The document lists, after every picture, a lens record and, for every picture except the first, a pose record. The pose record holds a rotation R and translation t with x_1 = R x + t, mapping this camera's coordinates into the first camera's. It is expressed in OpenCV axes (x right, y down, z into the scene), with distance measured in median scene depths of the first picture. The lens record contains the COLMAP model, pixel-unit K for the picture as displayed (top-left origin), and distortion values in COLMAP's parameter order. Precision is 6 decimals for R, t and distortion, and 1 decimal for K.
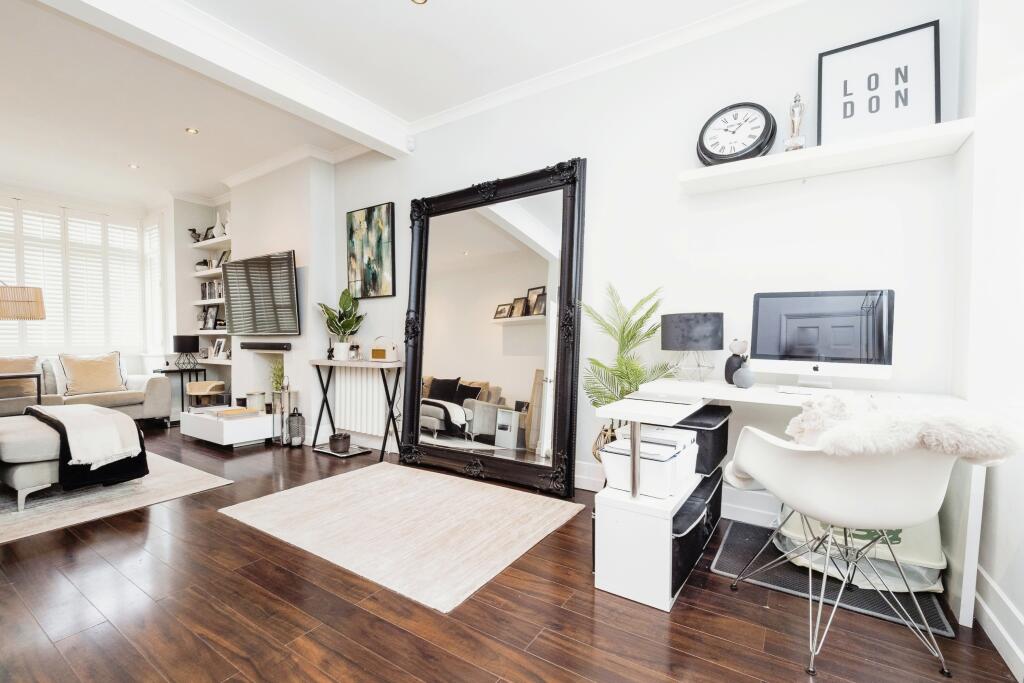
lens RADIAL K [[442.6, 0, 512.7], [0, 442.6, 338.8], [0, 0, 1]] dist [-0.003400, -0.000492]
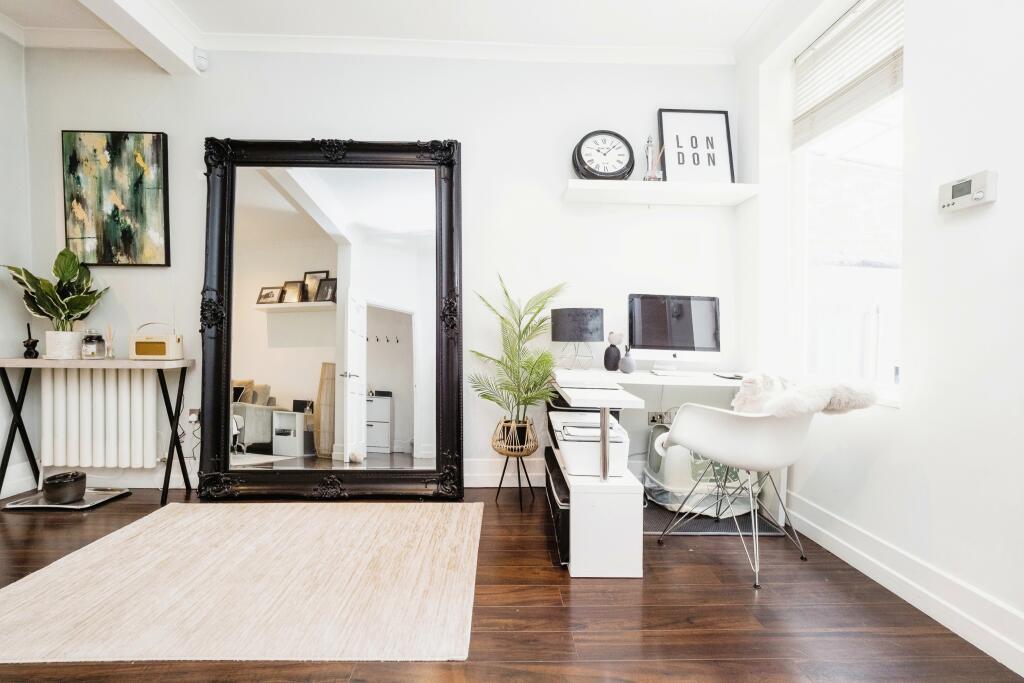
lens RADIAL K [[449.6, 0, 509.4], [0, 449.6, 328.5], [0, 0, 1]] dist [-0.008920, -0.000250]
pose [[0.822460, 0.013780, 0.568656, -0.221663], [-0.011010, 0.999905, -0.008305, 0.002708], [-0.568716, 0.000569, 0.822534, 0.102516]]
